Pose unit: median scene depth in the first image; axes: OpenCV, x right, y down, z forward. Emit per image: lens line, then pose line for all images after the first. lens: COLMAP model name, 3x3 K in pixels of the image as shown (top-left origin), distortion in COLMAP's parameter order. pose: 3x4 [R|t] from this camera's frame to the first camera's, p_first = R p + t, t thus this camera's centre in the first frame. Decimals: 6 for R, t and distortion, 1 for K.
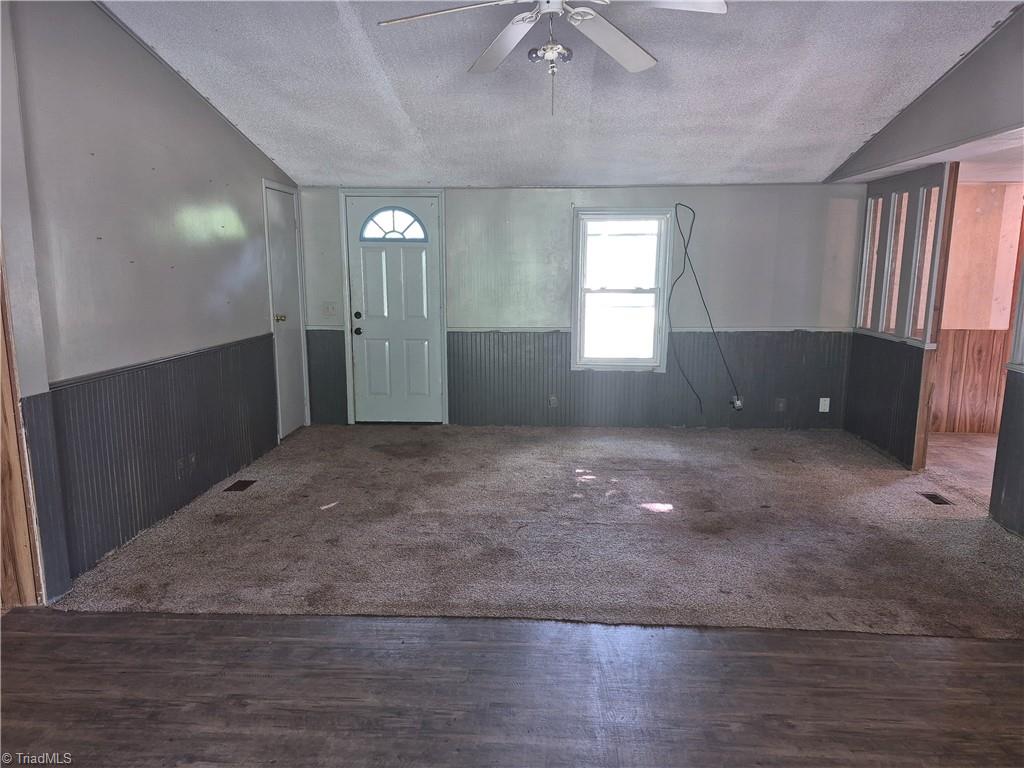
lens RADIAL K [[704.9, 0, 528.3], [0, 704.9, 384.9], [0, 0, 1]] dist [0.123091, -0.165177]
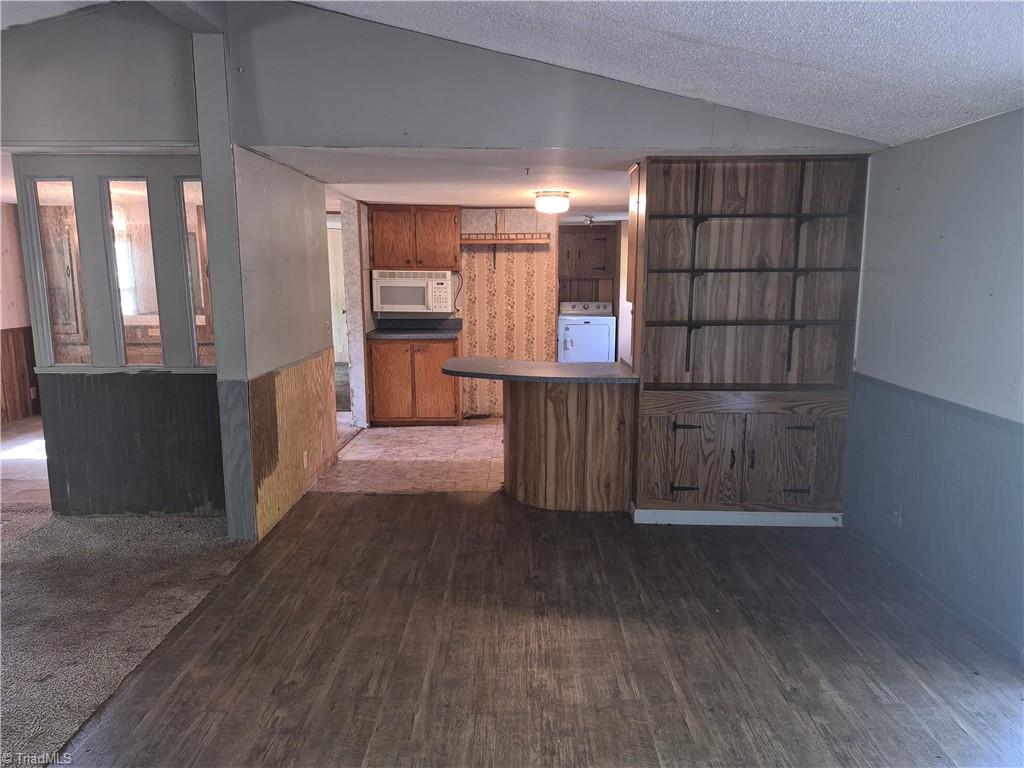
lens RADIAL K [[704.9, 0, 528.3], [0, 704.9, 384.9], [0, 0, 1]] dist [0.123091, -0.165177]
pose [[-0.034177, -0.164666, 0.985757, -0.363767], [0.189777, 0.967318, 0.168166, -0.041136], [-0.981232, 0.192821, -0.001810, 0.327058]]
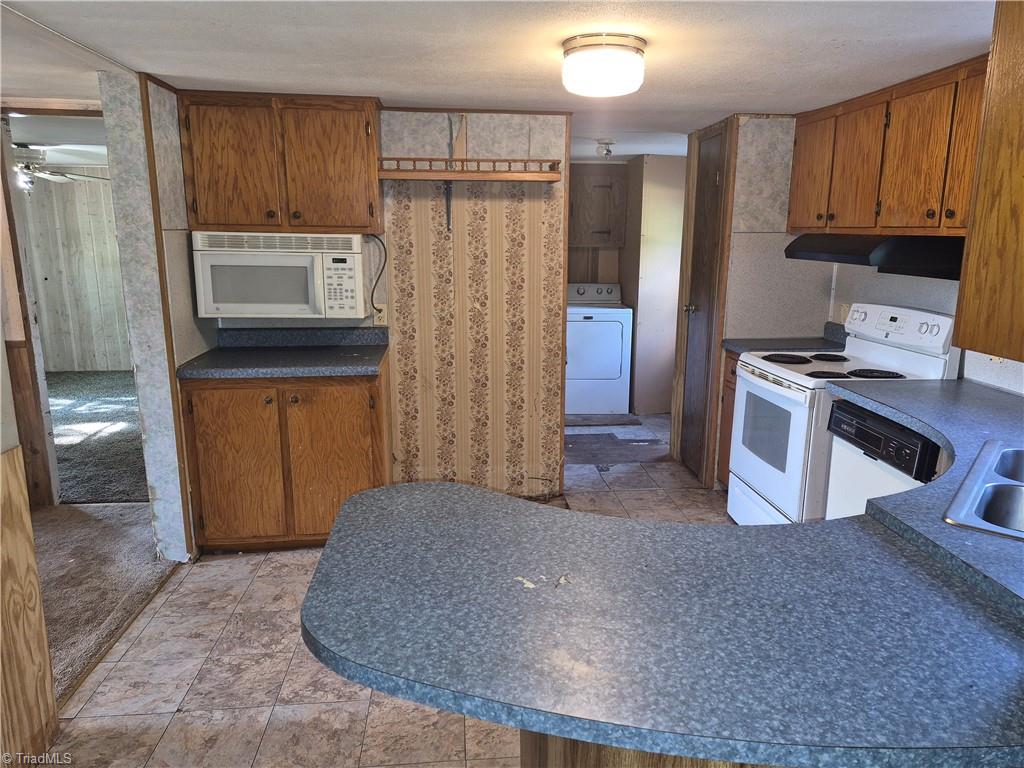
lens RADIAL K [[704.9, 0, 528.3], [0, 704.9, 384.9], [0, 0, 1]] dist [0.123091, -0.165177]
pose [[-0.130442, -0.210468, 0.968859, 0.450967], [0.183219, 0.955260, 0.232182, -0.044553], [-0.974380, 0.207799, -0.086045, 0.369160]]
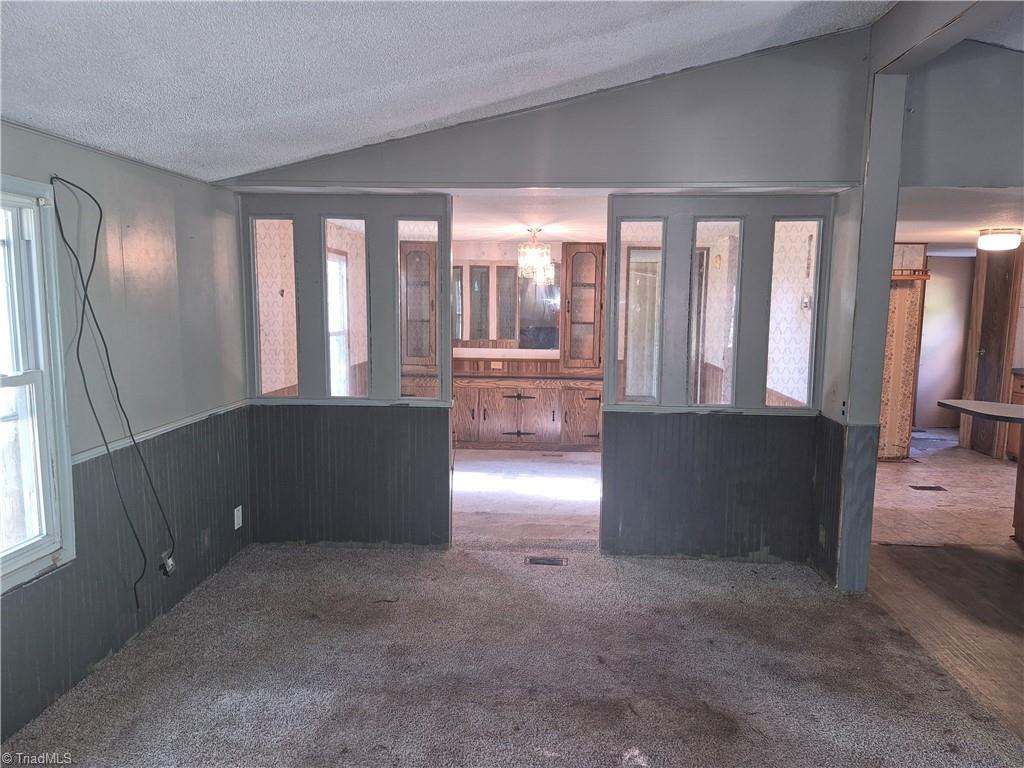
lens RADIAL K [[708.0, 0, 512.0], [0, 708.0, 384.0], [0, 0, 1]] dist [0.004559, -0.040558]
pose [[0.056807, -0.125236, 0.990499, -0.328382], [0.179413, 0.977231, 0.113269, -0.189753], [-0.982132, 0.171274, 0.077983, 1.036747]]
